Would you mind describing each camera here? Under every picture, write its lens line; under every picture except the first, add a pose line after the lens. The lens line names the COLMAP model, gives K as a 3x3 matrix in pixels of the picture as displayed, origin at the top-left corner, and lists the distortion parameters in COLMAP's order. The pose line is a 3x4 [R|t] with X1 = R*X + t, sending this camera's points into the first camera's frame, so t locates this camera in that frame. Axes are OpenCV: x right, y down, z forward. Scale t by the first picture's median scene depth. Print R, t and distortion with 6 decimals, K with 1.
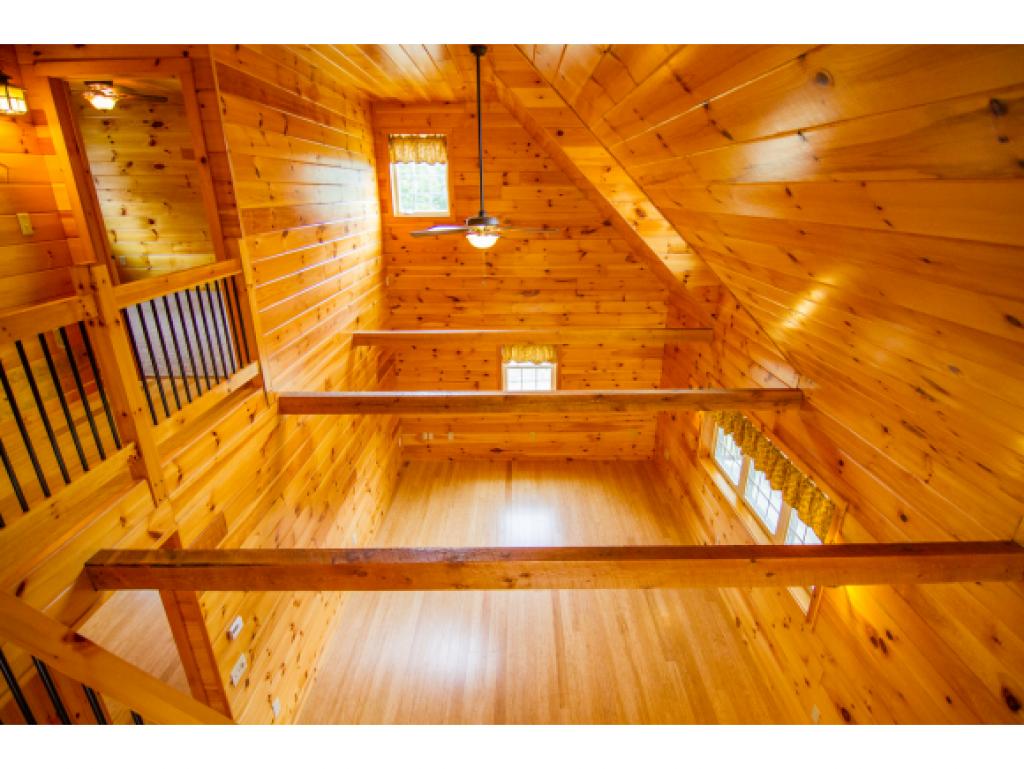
lens RADIAL K [[519.9, 0, 520.4], [0, 519.9, 386.7], [0, 0, 1]] dist [-0.006089, -0.007379]
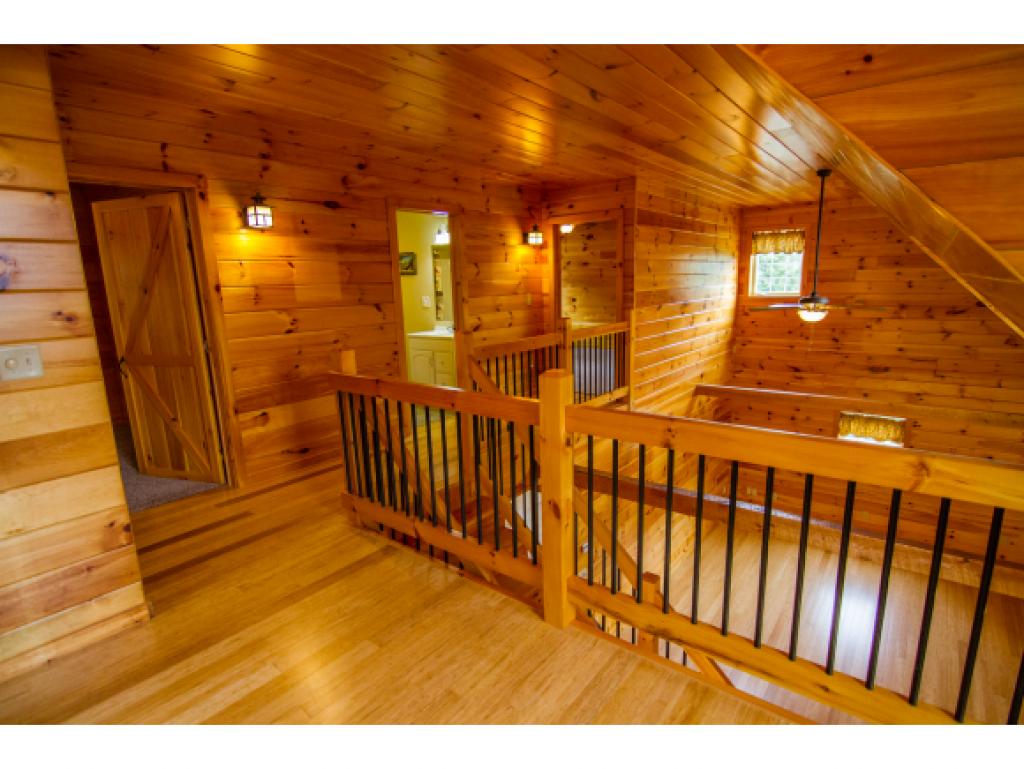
lens RADIAL K [[519.9, 0, 511.2], [0, 519.9, 387.6], [0, 0, 1]] dist [-0.006089, -0.007379]
pose [[0.774045, 0.107000, -0.624024, 0.108265], [-0.196014, 0.977690, -0.075496, 0.078449], [0.602024, 0.180755, 0.777749, -0.234296]]
